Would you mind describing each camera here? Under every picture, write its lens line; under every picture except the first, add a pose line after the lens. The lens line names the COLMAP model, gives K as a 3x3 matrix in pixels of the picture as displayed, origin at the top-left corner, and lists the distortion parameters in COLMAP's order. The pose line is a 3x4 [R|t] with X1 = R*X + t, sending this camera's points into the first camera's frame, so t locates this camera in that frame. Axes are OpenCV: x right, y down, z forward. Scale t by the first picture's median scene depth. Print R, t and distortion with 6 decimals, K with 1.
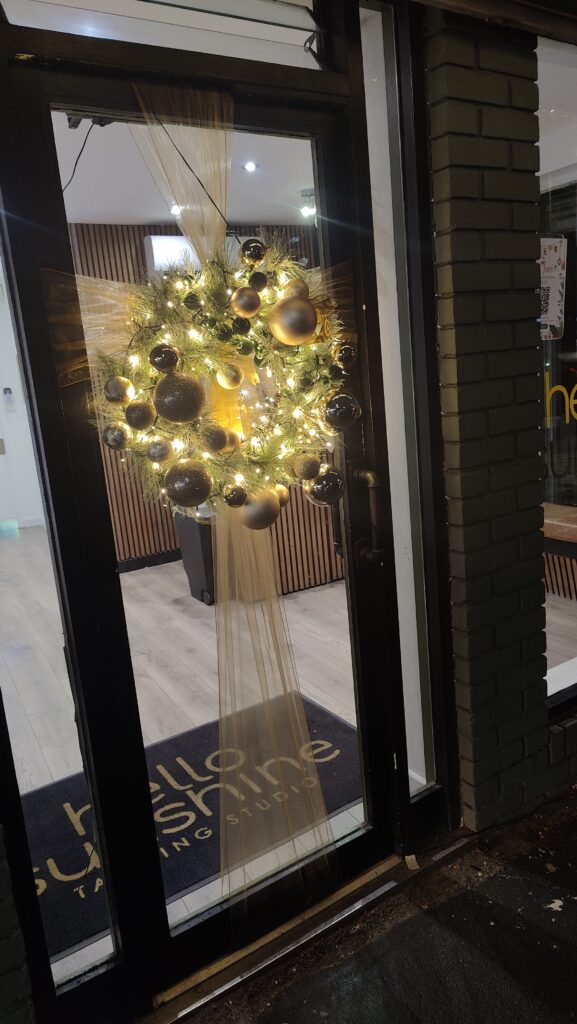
lens RADIAL K [[704.1, 0, 288.5], [0, 704.1, 512.0], [0, 0, 1]] dist [0.001863, -0.000285]
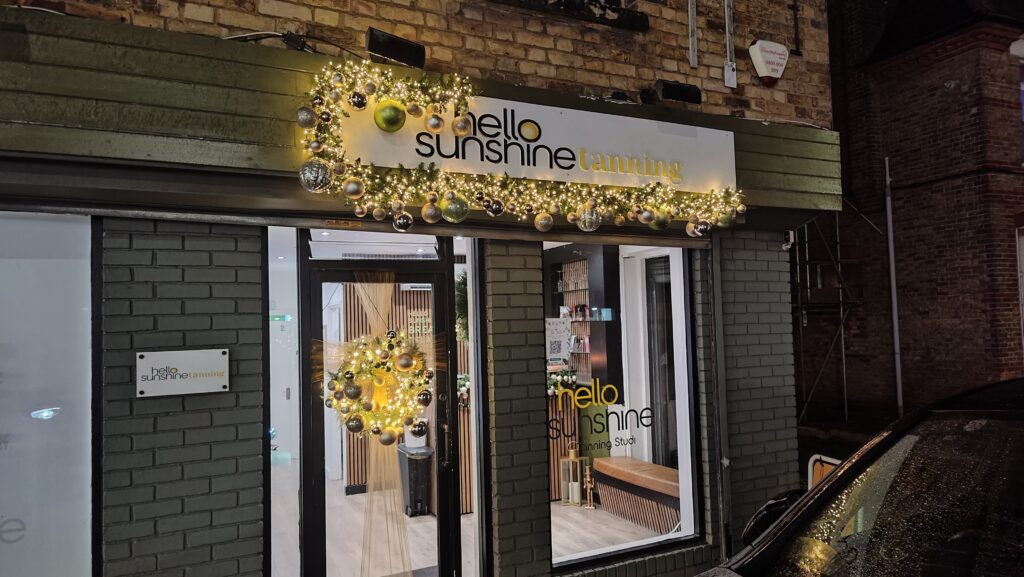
lens RADIAL K [[713.1, 0, 525.4], [0, 713.1, 288.2], [0, 0, 1]] dist [0.004642, 0.001794]
pose [[0.995396, 0.056640, -0.077319, 0.493502], [-0.074330, 0.965477, -0.249658, 0.066728], [0.060509, 0.254256, 0.965242, -1.213369]]
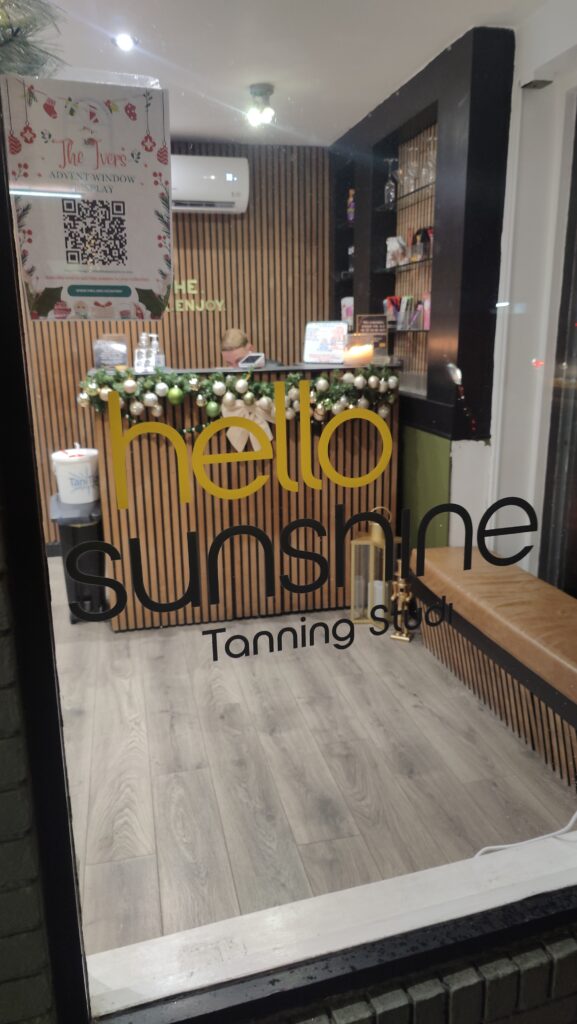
lens RADIAL K [[713.1, 0, 288.5], [0, 713.1, 512.0], [0, 0, 1]] dist [0.004642, 0.001794]
pose [[0.960534, 0.140843, -0.239871, 0.717068], [-0.126633, 0.989205, 0.073738, -0.201951], [0.247667, -0.040452, 0.968000, 0.683035]]
